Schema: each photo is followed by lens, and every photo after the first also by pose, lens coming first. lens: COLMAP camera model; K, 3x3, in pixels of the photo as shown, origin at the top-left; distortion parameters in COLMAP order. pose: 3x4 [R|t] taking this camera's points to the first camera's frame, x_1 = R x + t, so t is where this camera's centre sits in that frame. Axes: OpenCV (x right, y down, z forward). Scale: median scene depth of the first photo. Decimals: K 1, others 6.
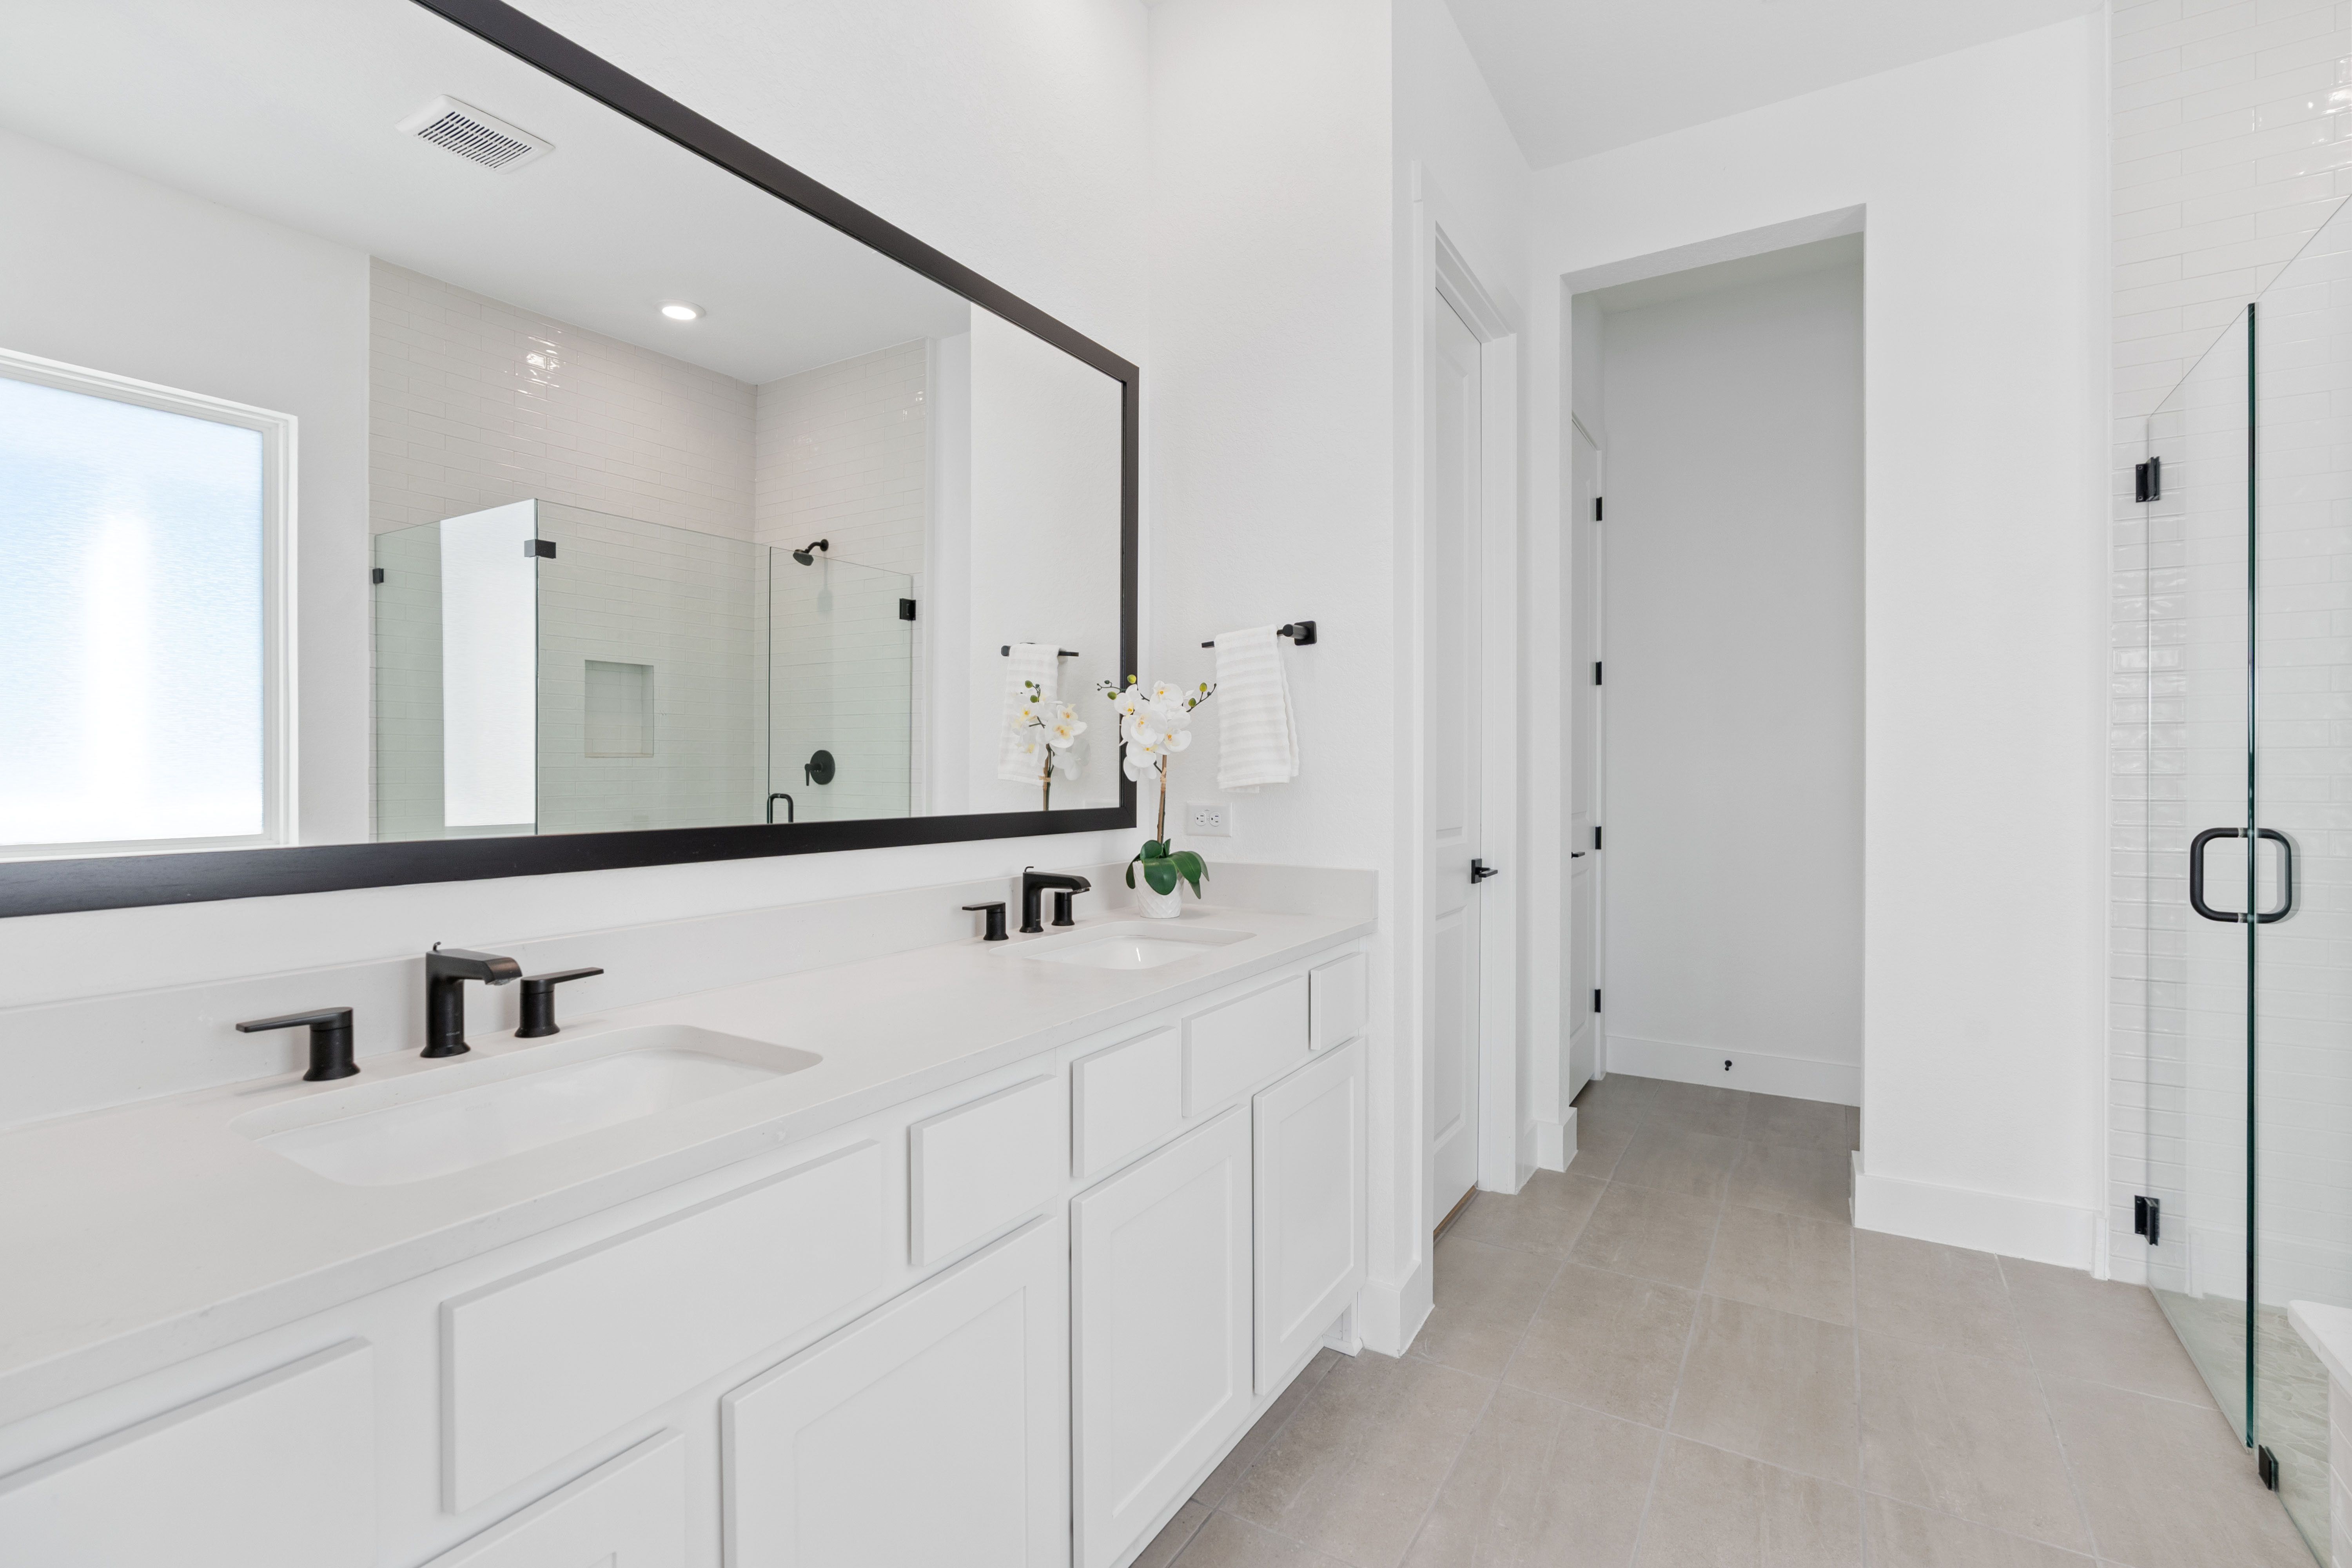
lens RADIAL K [[1070.5, 0, 1178.1], [0, 1070.5, 775.7], [0, 0, 1]] dist [-0.011262, 0.004975]
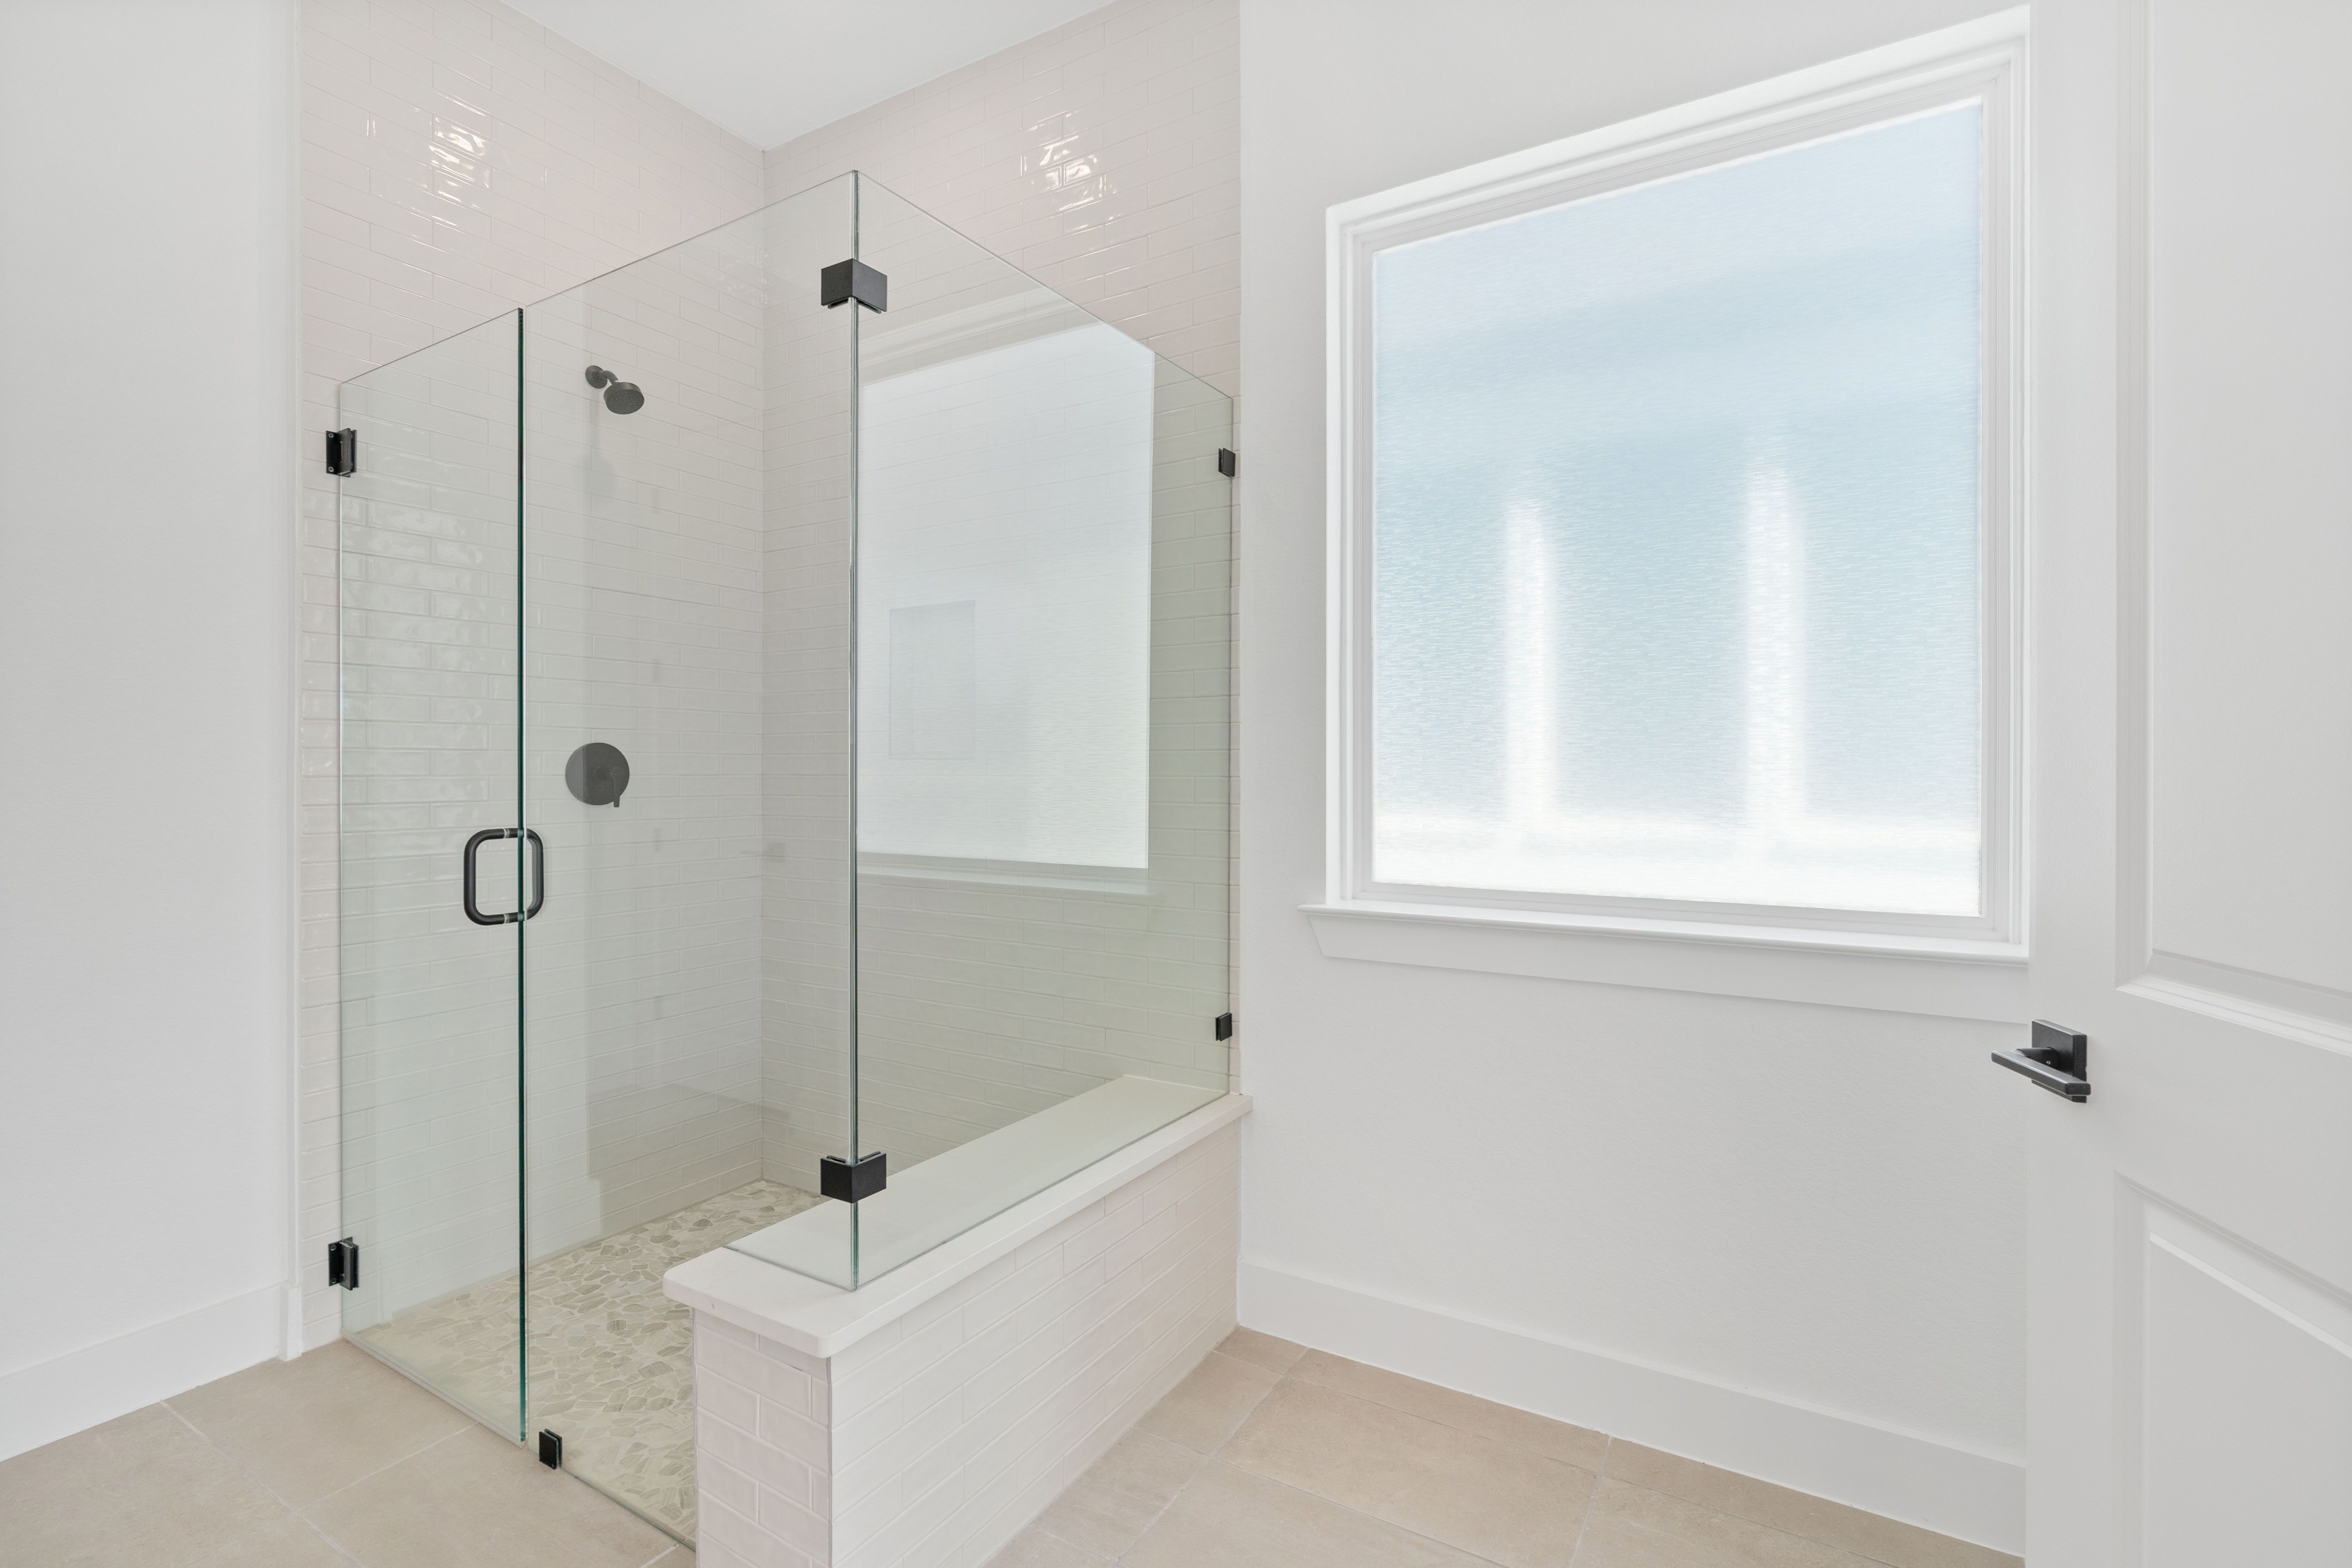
lens RADIAL K [[1070.5, 0, 1177.8], [0, 1070.5, 780.0], [0, 0, 1]] dist [-0.011262, 0.004975]
pose [[-0.016211, -0.002264, 0.999866, -0.010399], [-0.000812, 0.999997, 0.002251, -0.000012], [-0.999868, -0.000775, -0.016213, 0.301335]]
